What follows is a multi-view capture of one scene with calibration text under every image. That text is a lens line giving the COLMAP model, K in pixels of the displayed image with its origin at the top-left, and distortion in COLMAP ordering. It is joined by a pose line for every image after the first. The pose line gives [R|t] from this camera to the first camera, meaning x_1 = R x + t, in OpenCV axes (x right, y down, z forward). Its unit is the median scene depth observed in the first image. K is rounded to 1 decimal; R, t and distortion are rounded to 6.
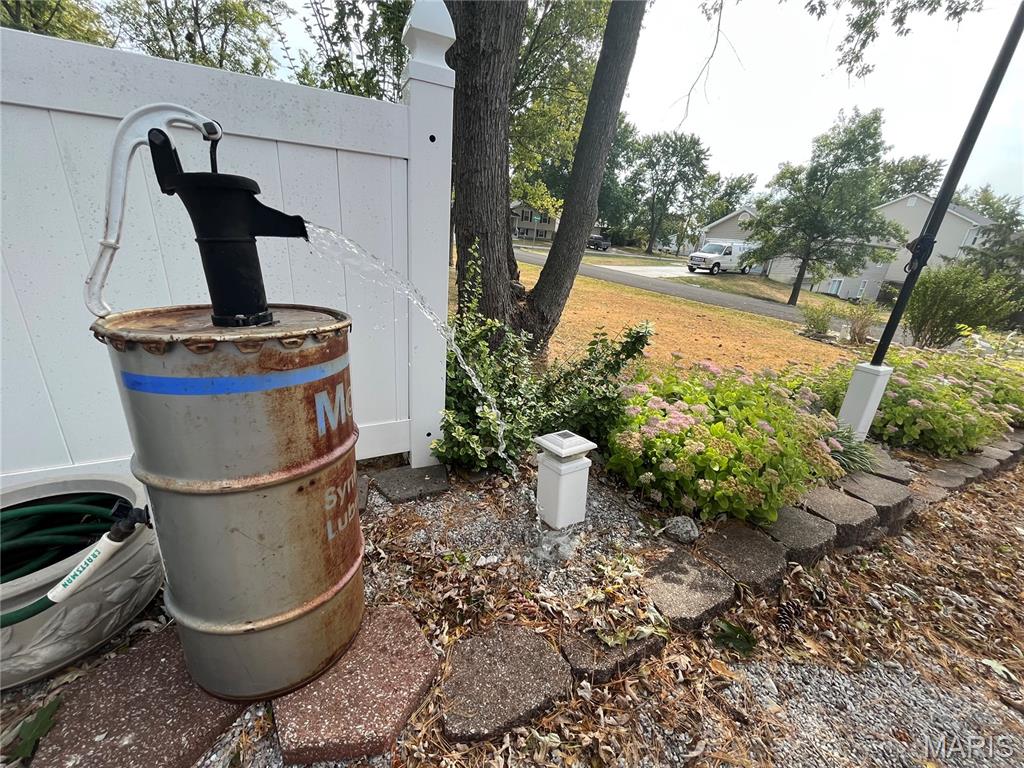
lens RADIAL K [[418.3, 0, 510.6], [0, 418.3, 391.2], [0, 0, 1]] dist [-0.002487, -0.000748]
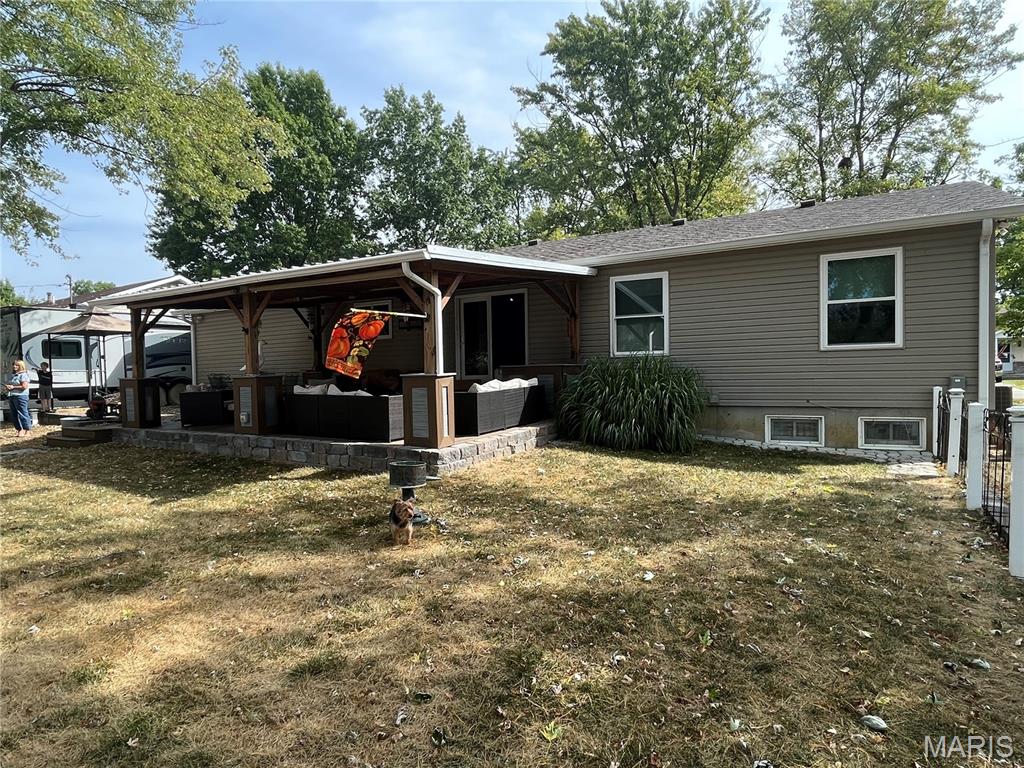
lens RADIAL K [[587.7, 0, 512.0], [0, 587.7, 384.0], [0, 0, 1]] dist [0.000295, 0.000347]
pose [[0.469973, -0.067590, -0.880089, -0.151690], [-0.270245, 0.938165, -0.216363, -0.102129], [0.840293, 0.339525, 0.422647, 0.191626]]
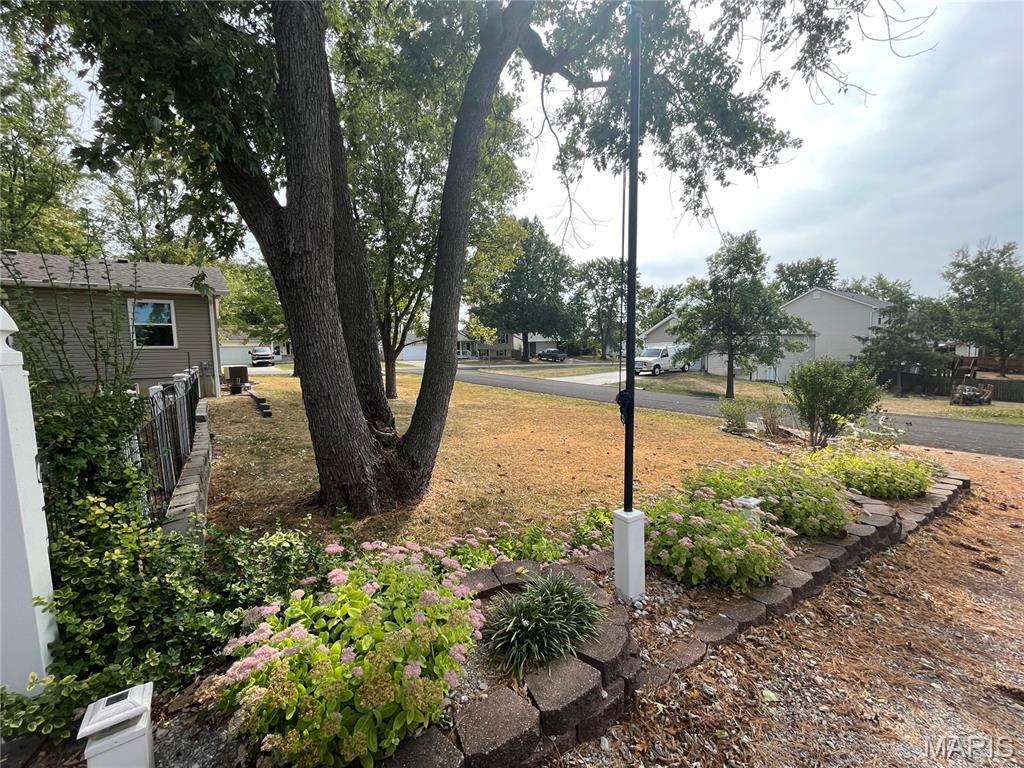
lens RADIAL K [[418.3, 0, 510.6], [0, 418.3, 391.2], [0, 0, 1]] dist [-0.002487, -0.000748]
pose [[0.992378, -0.107247, 0.060691, 0.054726], [0.119419, 0.958495, -0.258893, -0.010834], [-0.030407, 0.264168, 0.963997, -0.003481]]
